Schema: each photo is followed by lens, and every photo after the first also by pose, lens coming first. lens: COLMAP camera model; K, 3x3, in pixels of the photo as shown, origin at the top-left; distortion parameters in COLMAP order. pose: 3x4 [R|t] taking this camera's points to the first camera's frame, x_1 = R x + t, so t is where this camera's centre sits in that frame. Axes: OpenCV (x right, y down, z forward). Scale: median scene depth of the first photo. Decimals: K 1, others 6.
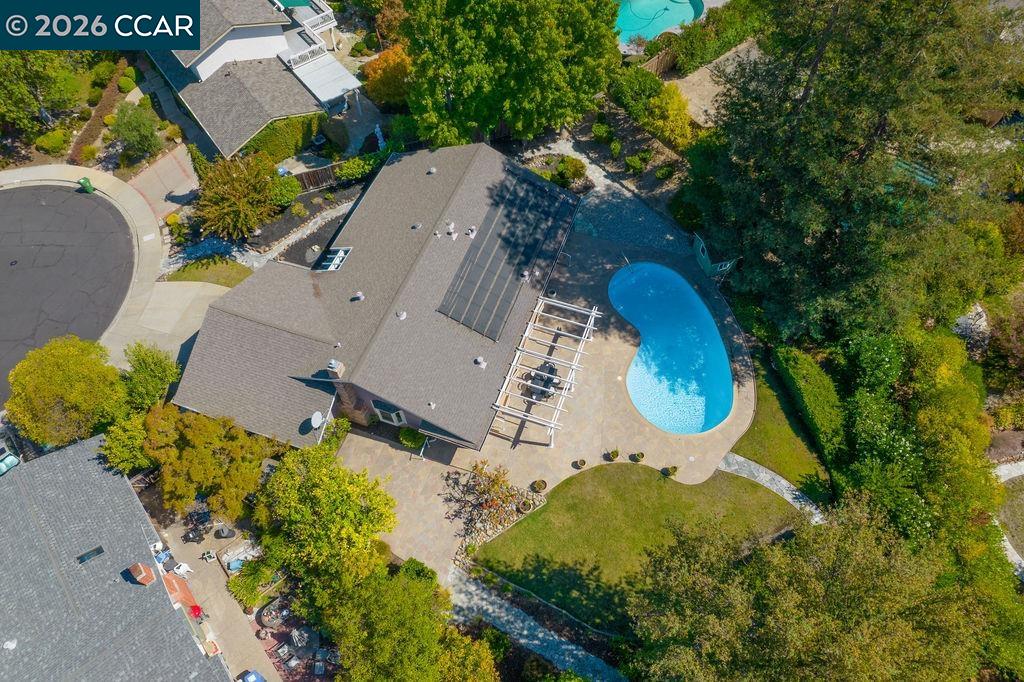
lens RADIAL K [[693.3, 0, 530.9], [0, 693.3, 329.5], [0, 0, 1]] dist [-0.064831, 0.051316]
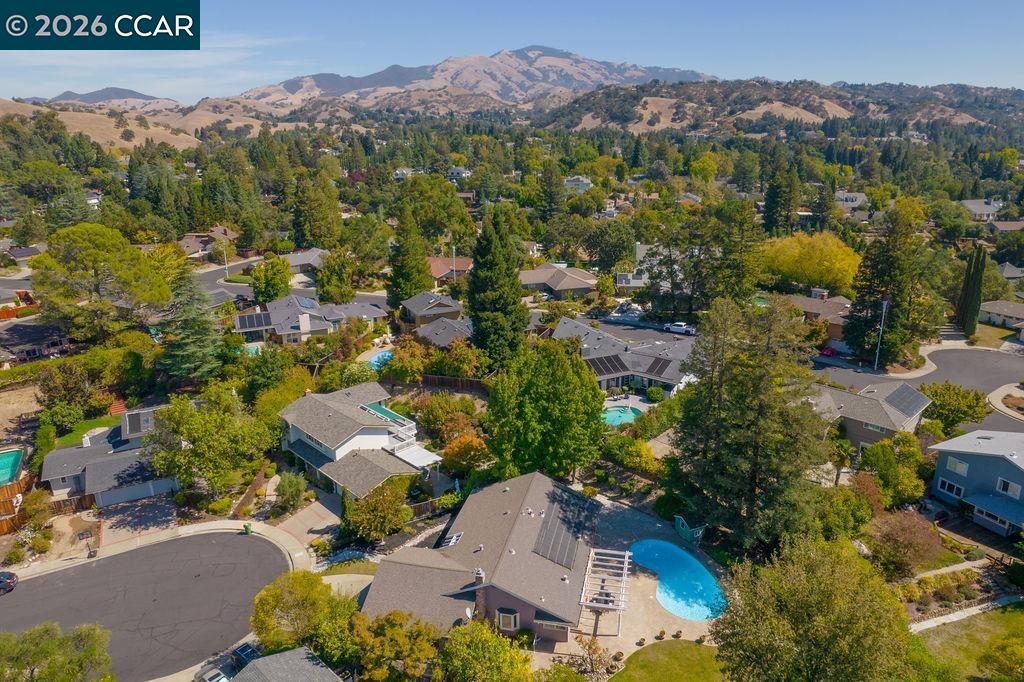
lens RADIAL K [[661.8, 0, 533.5], [0, 661.8, 340.6], [0, 0, 1]] dist [-0.049766, 0.000283]
pose [[0.990878, -0.029938, 0.131396, -0.264530], [0.107043, 0.767194, -0.632421, 0.461452], [-0.081873, 0.640716, 0.763400, -0.372915]]
